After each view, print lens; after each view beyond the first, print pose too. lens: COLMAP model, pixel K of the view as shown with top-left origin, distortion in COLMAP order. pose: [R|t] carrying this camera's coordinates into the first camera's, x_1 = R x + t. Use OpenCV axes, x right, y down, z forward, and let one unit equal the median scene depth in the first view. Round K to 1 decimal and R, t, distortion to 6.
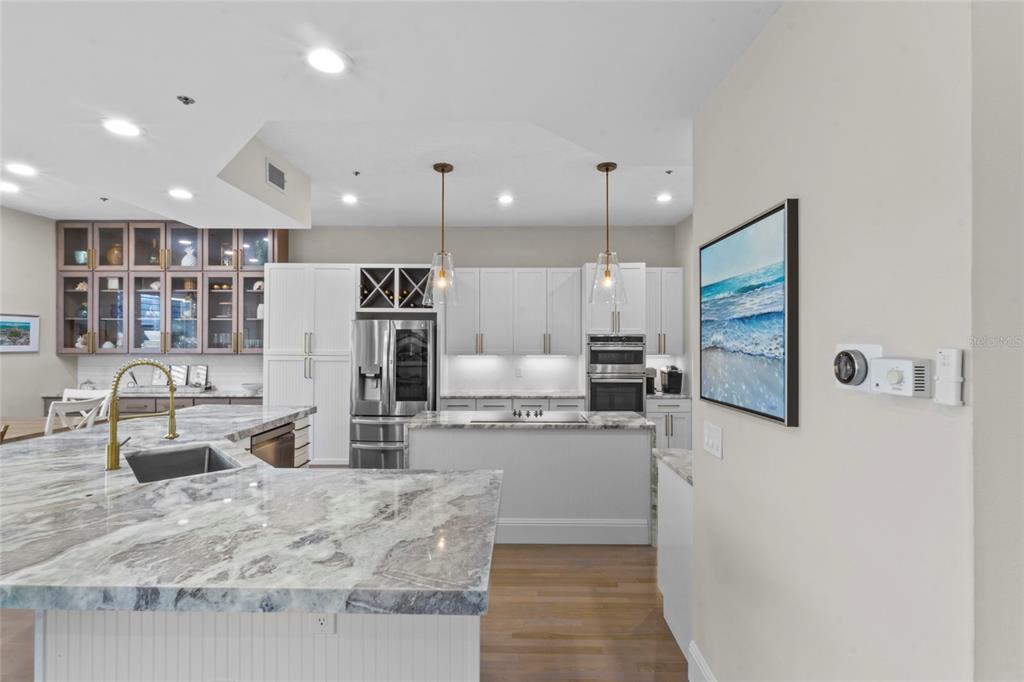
lens RADIAL K [[478.2, 0, 508.4], [0, 478.2, 343.6], [0, 0, 1]] dist [0.005826, 0.000469]
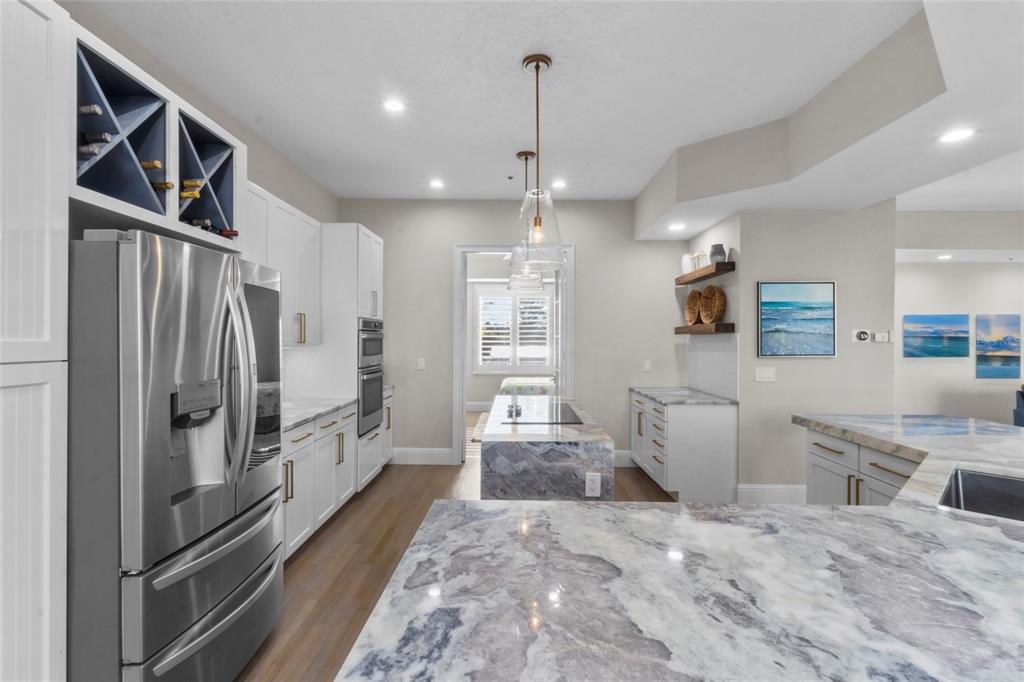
lens RADIAL K [[478.2, 0, 517.6], [0, 478.2, 337.6], [0, 0, 1]] dist [0.005826, 0.000469]
pose [[-0.019601, -0.002021, 0.999806, -0.591759], [-0.001080, 0.999997, 0.002000, 0.012055], [-0.999807, -0.001041, -0.019604, 0.755367]]
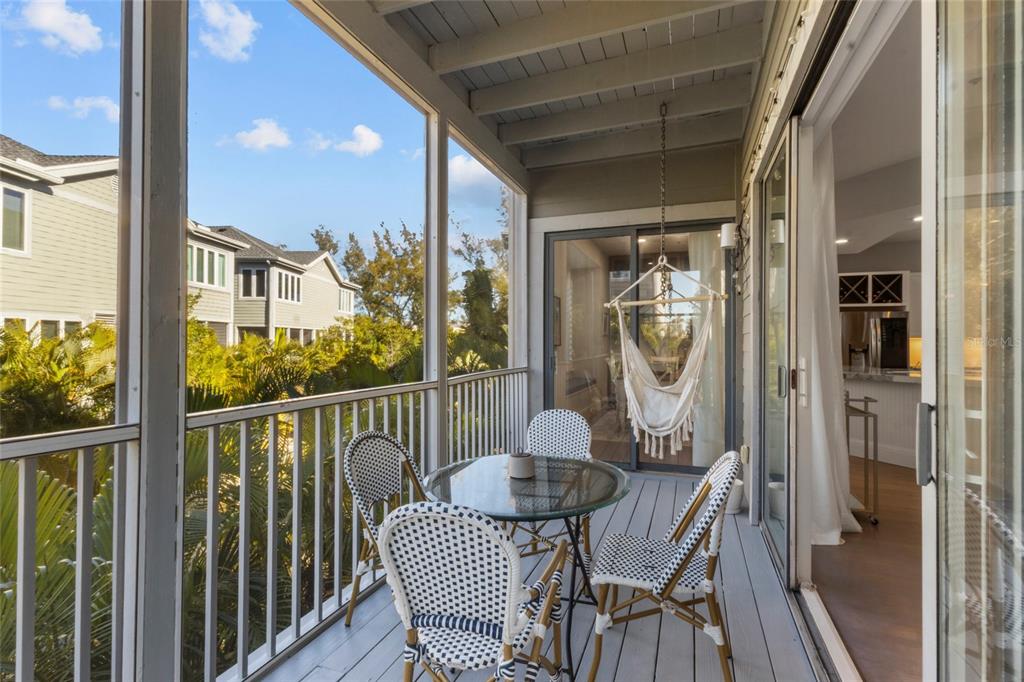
lens RADIAL K [[478.2, 0, 505.6], [0, 478.2, 336.2], [0, 0, 1]] dist [0.005826, 0.000469]
pose [[0.932647, -0.009573, -0.360664, -0.731698], [0.006044, 0.999922, -0.010911, 0.032563], [0.360740, 0.007996, 0.932632, -0.717191]]
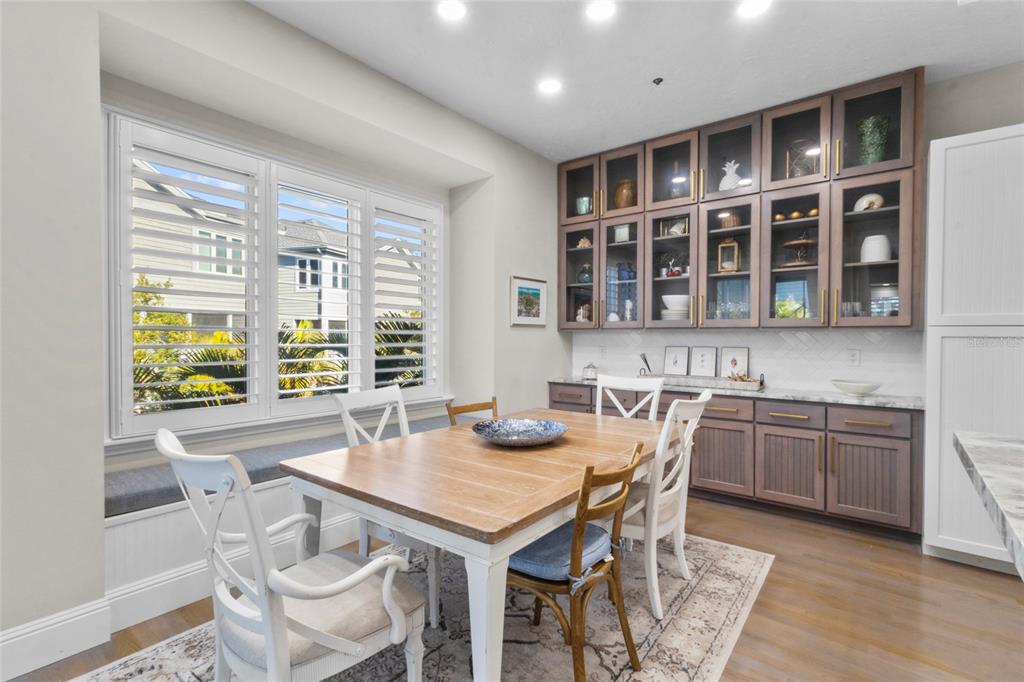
lens RADIAL K [[478.2, 0, 505.1], [0, 478.2, 343.3], [0, 0, 1]] dist [0.005826, 0.000469]
pose [[0.786117, 0.009225, -0.618009, -0.545701], [-0.004495, 0.999948, 0.009208, 0.039358], [0.618062, -0.004460, 0.786117, 0.335665]]
